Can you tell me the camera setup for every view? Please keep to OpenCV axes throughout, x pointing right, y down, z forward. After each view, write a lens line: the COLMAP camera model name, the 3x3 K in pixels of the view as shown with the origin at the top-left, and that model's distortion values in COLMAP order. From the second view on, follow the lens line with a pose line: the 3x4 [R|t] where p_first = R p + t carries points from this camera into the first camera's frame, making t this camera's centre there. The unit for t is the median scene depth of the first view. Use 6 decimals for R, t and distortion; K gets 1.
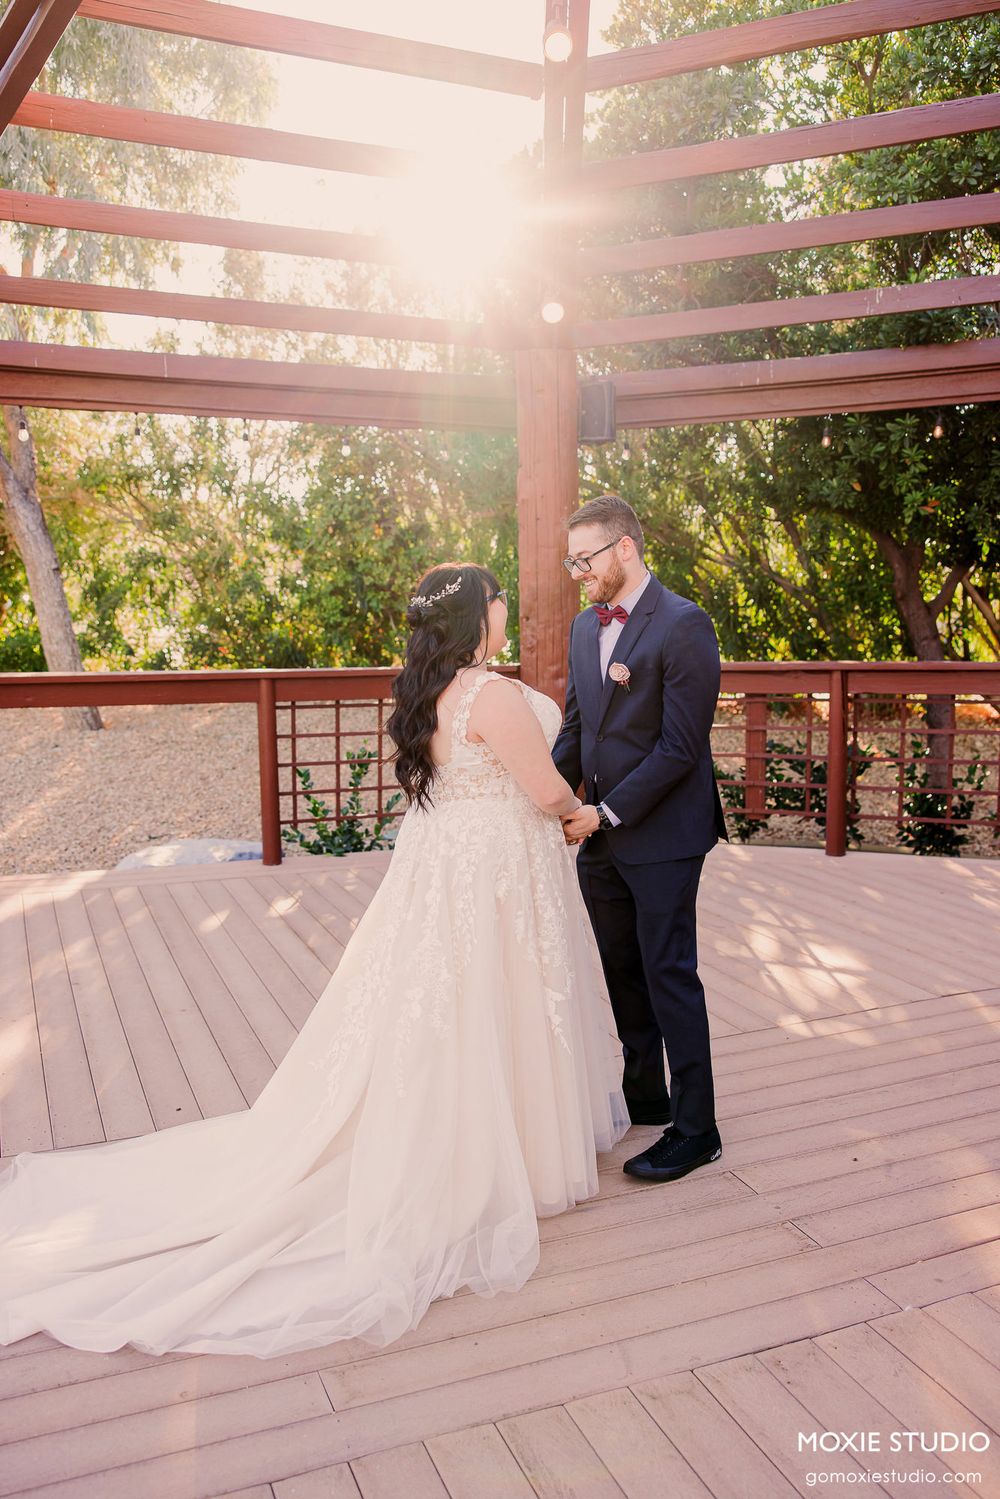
lens RADIAL K [[2091.5, 0, 500.0], [0, 2091.5, 749.5], [0, 0, 1]] dist [-0.002839, 0.087892]
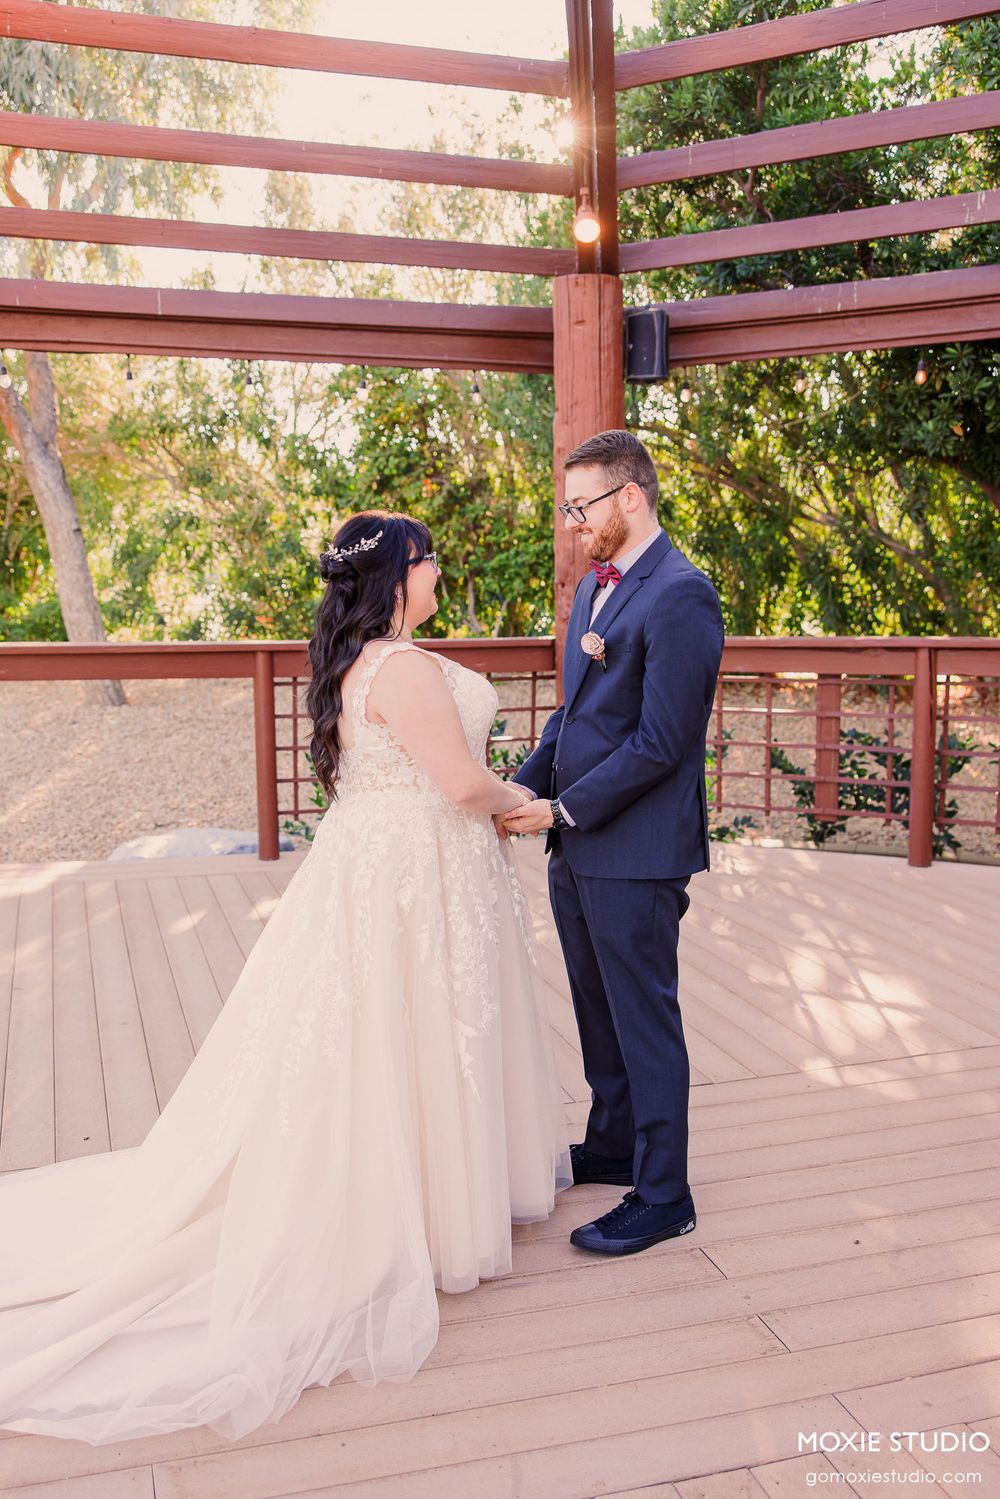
lens RADIAL K [[2091.5, 0, 500.0], [0, 2091.5, 749.5], [0, 0, 1]] dist [-0.002839, 0.087892]
pose [[0.984100, 0.017591, -0.176741, 0.141324], [-0.015657, 0.999801, 0.012327, -0.004364], [0.176923, -0.009364, 0.984180, 0.136953]]
